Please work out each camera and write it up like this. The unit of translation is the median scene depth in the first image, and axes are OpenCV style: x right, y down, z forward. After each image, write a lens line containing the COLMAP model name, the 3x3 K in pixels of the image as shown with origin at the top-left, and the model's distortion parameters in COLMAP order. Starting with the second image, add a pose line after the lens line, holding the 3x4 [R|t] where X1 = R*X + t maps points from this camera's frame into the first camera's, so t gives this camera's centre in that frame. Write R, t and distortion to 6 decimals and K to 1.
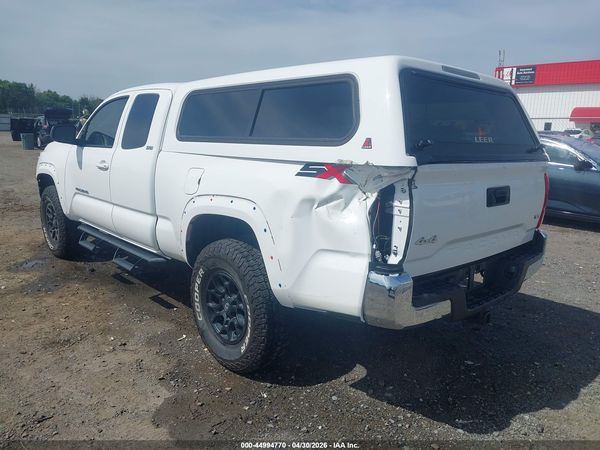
lens RADIAL K [[478.5, 0, 309.2], [0, 478.5, 224.0], [0, 0, 1]] dist [0.066821, -0.093620]
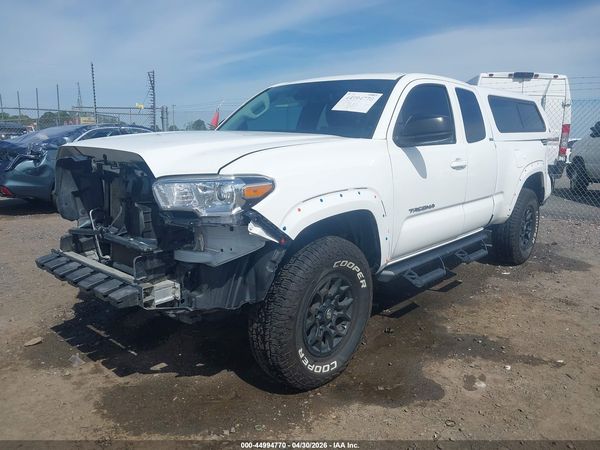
lens RADIAL K [[479.5, 0, 309.0], [0, 479.5, 222.7], [0, 0, 1]] dist [0.032036, -0.042574]
pose [[-0.105680, -0.208911, 0.972208, -1.764132], [0.171625, 0.959179, 0.224767, -0.365345], [-0.979478, 0.190609, -0.065512, 1.868098]]
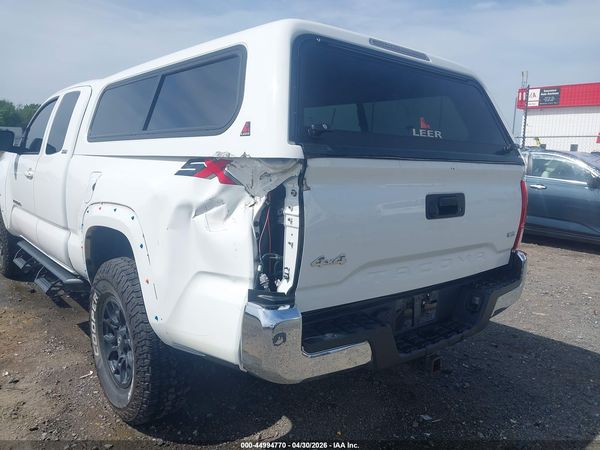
lens RADIAL K [[479.5, 0, 309.0], [0, 479.5, 222.7], [0, 0, 1]] dist [0.032036, -0.042574]
pose [[0.998507, 0.009904, -0.053715, 0.190411], [-0.012545, 0.998718, -0.049048, 0.009092], [0.053160, 0.049649, 0.997351, 0.196882]]
